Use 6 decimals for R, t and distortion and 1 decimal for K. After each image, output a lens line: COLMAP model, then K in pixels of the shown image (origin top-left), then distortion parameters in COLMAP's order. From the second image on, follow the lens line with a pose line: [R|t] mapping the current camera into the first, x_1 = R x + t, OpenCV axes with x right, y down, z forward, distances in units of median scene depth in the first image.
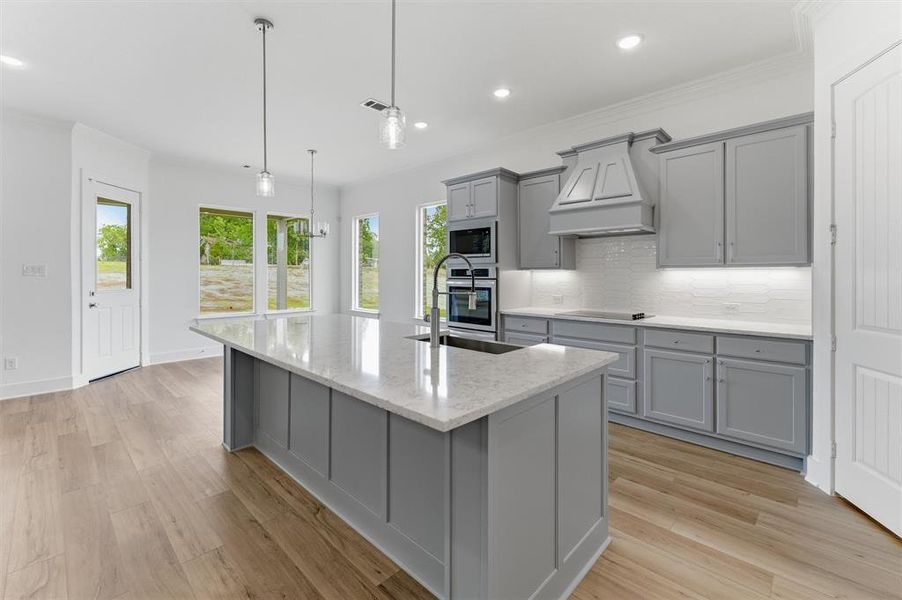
lens RADIAL K [[384.3, 0, 453.0], [0, 384.3, 276.0], [0, 0, 1]] dist [-0.000088, 0.000009]
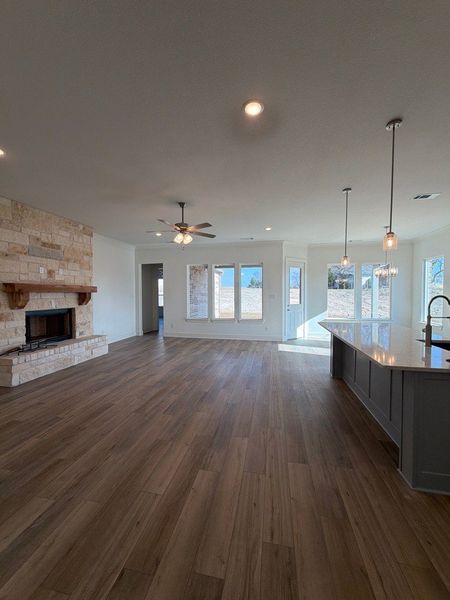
lens RADIAL K [[238.7, 0, 225.0], [0, 238.7, 300.0], [0, 0, 1]] dist [-0.000432, -0.000025]
pose [[0.527929, 0.022991, -0.848977, 0.342159], [-0.003932, 0.999689, 0.024627, -0.049038], [0.849279, -0.009663, 0.527855, -0.360575]]
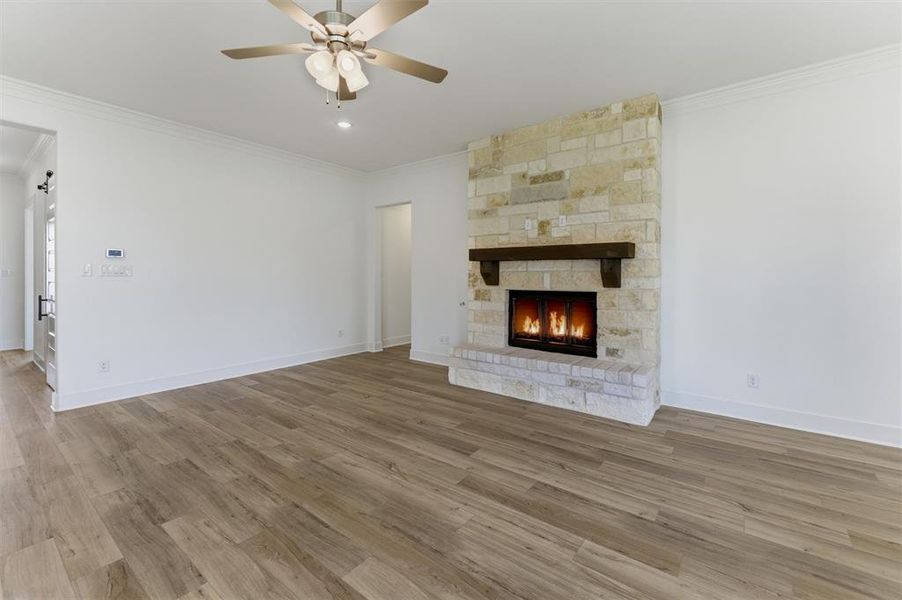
lens RADIAL K [[384.3, 0, 453.0], [0, 384.3, 276.0], [0, 0, 1]] dist [-0.000088, 0.000009]
pose [[-0.994606, -0.001892, -0.103711, -1.443565], [-0.002428, 0.999984, 0.005048, 0.005686], [0.103700, 0.005272, -0.994595, 1.167317]]
